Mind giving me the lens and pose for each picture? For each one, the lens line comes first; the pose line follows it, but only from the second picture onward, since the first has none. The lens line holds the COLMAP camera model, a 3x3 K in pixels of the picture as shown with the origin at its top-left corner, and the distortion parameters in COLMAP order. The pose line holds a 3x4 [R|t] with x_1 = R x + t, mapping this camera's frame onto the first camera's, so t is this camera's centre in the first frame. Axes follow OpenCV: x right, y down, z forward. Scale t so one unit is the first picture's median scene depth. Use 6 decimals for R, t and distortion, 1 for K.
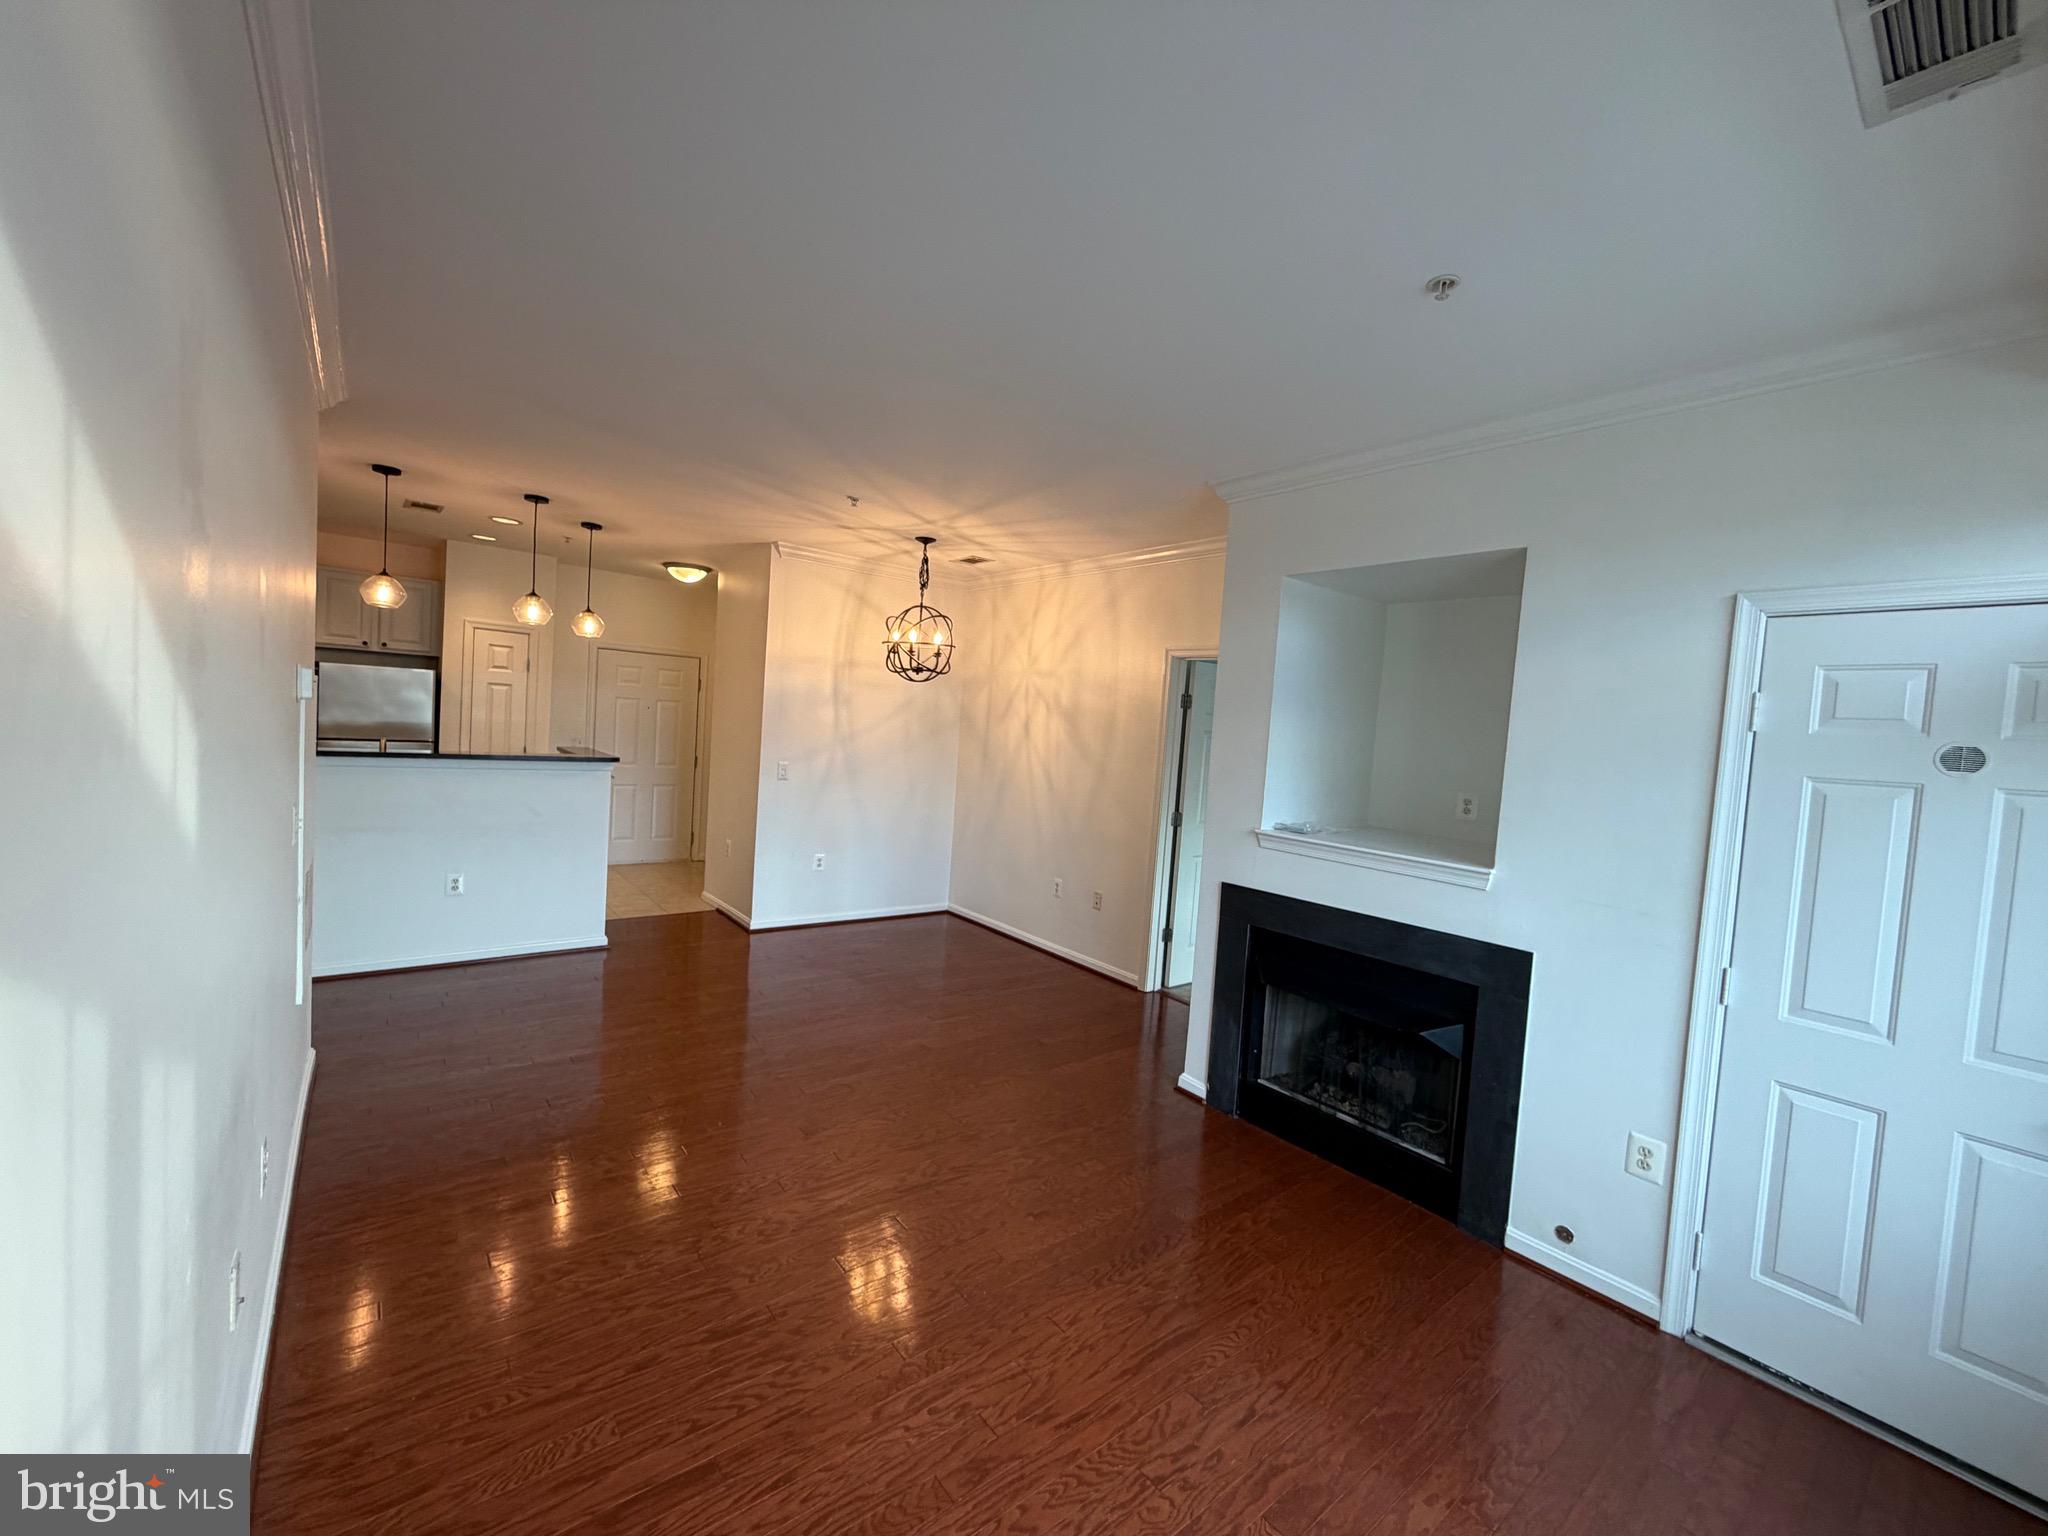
lens RADIAL K [[808.3, 0, 1015.8], [0, 808.3, 766.4], [0, 0, 1]] dist [0.000438, 0.000020]
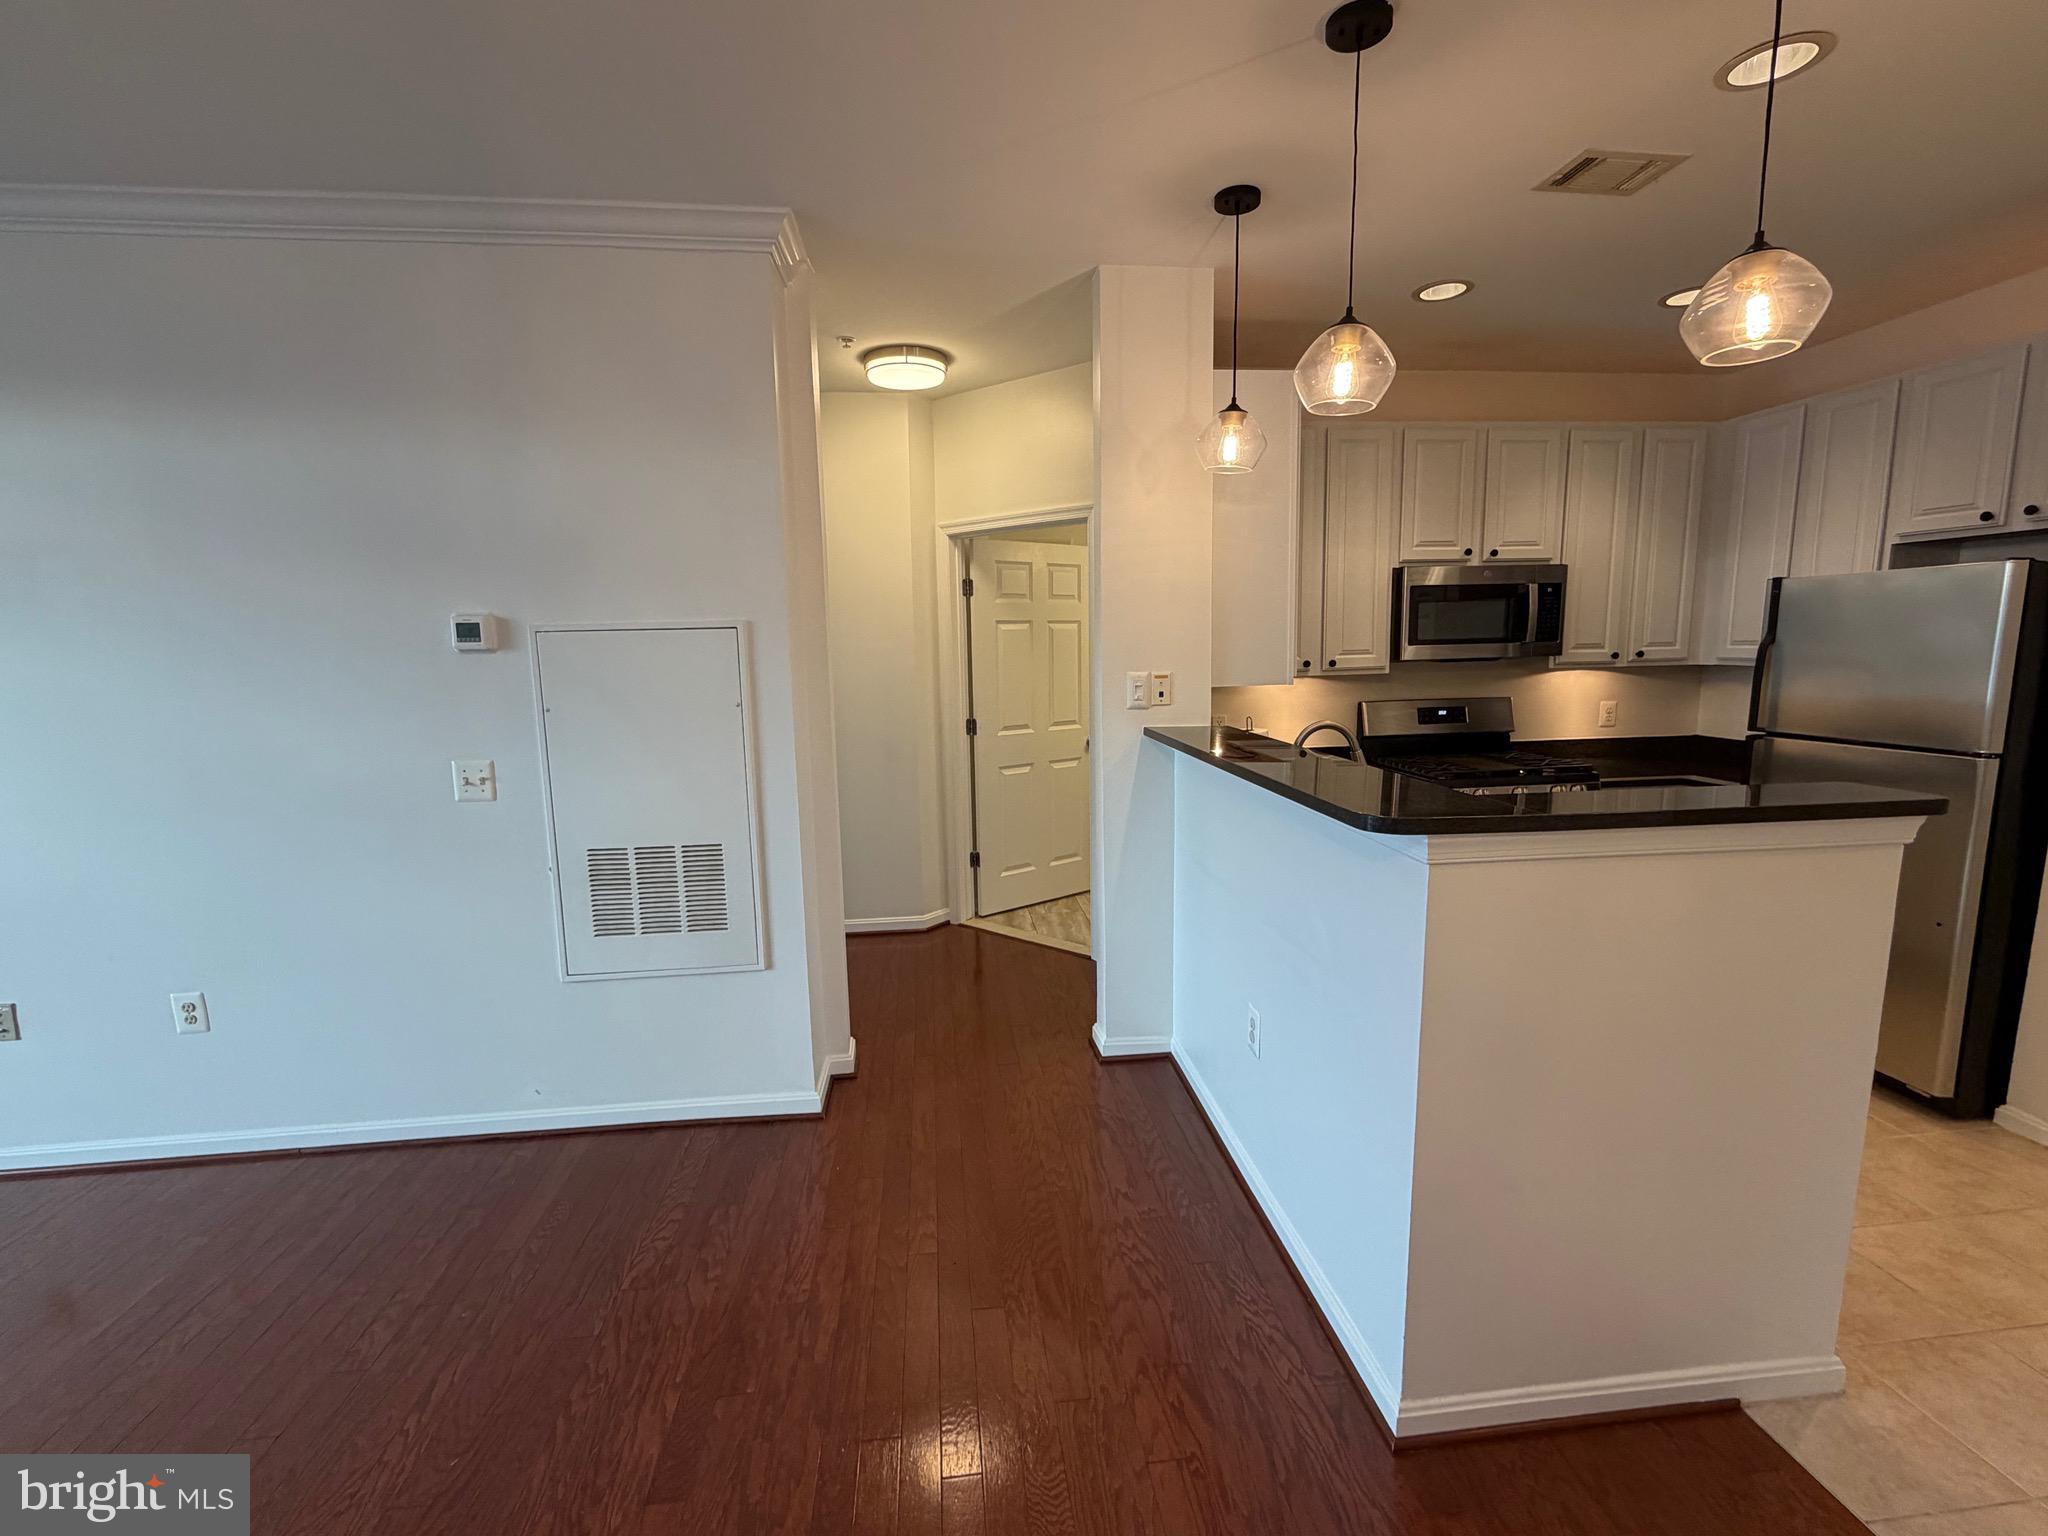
lens RADIAL K [[879.8, 0, 1019.6], [0, 879.8, 770.5], [0, 0, 1]] dist [-0.007072, 0.001028]
pose [[-0.539458, 0.062239, -0.839709, -0.148911], [-0.061924, 0.991631, 0.113281, -0.043147], [0.839733, 0.113109, -0.531089, 0.878329]]
